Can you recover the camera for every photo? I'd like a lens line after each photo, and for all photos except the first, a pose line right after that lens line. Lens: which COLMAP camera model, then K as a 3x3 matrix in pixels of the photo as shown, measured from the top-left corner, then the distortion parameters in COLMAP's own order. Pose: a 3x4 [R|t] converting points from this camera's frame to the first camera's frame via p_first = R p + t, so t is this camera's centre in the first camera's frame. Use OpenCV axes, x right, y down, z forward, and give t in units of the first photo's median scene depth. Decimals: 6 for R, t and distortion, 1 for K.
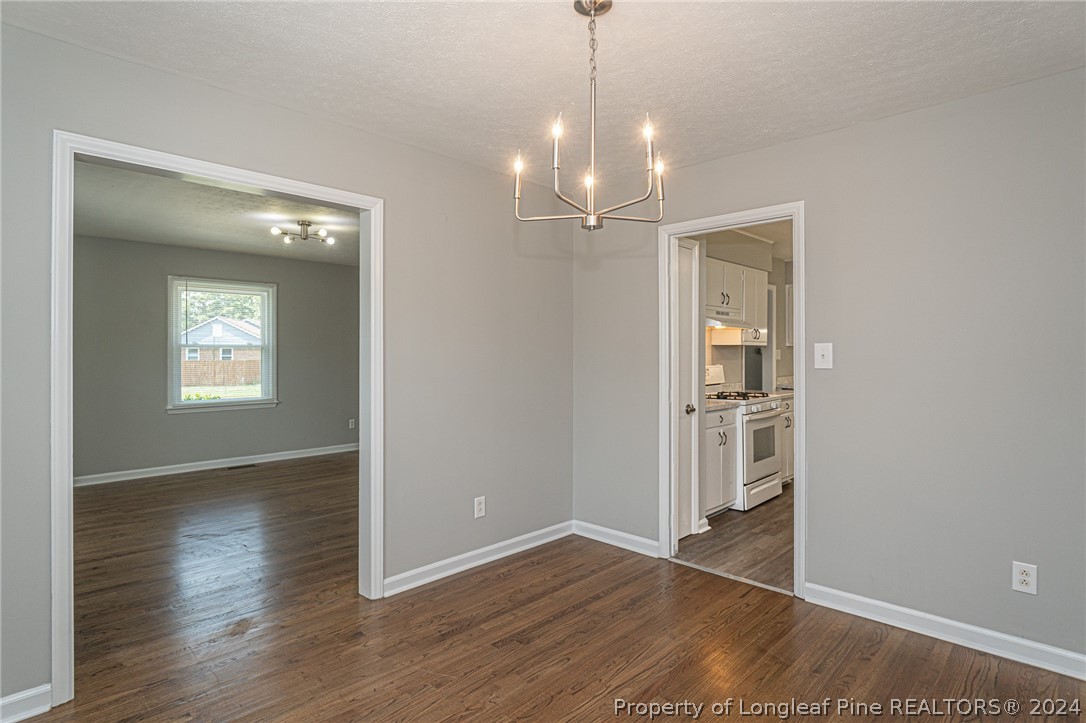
lens RADIAL K [[579.3, 0, 536.1], [0, 579.3, 353.4], [0, 0, 1]] dist [-0.006326, -0.004511]
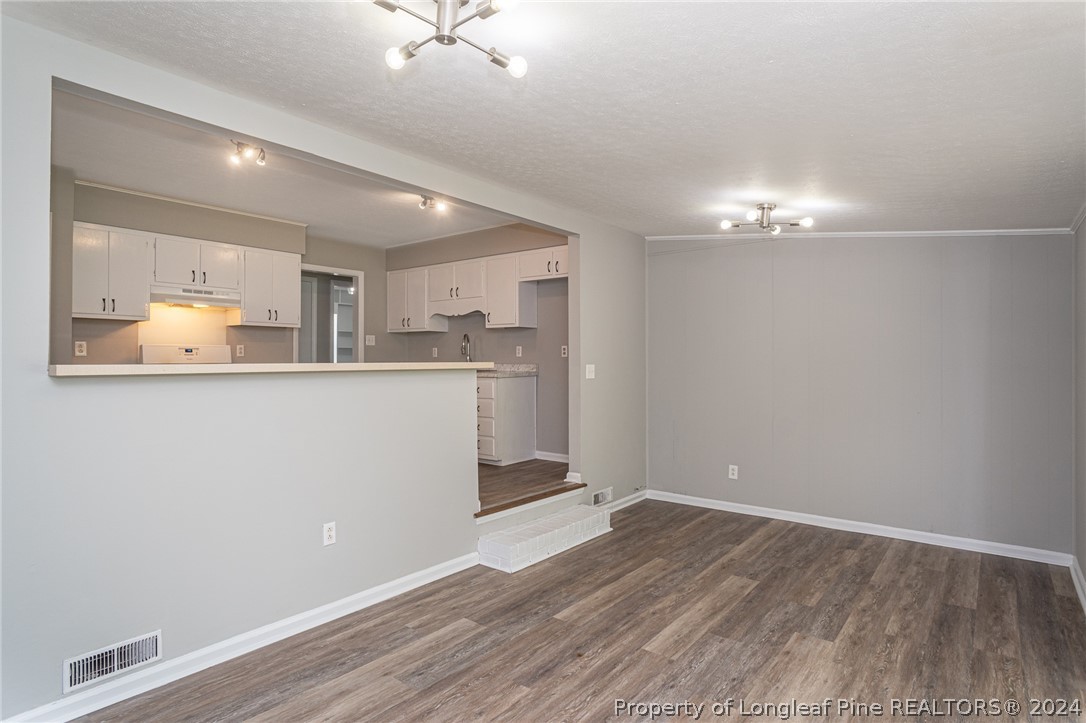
lens RADIAL K [[579.3, 0, 526.7], [0, 579.3, 355.0], [0, 0, 1]] dist [-0.006326, -0.004511]
pose [[0.997590, 0.002682, 0.069331, 0.808040], [-0.002066, 0.999958, -0.008941, 0.047443], [-0.069352, 0.008777, 0.997554, -0.035250]]
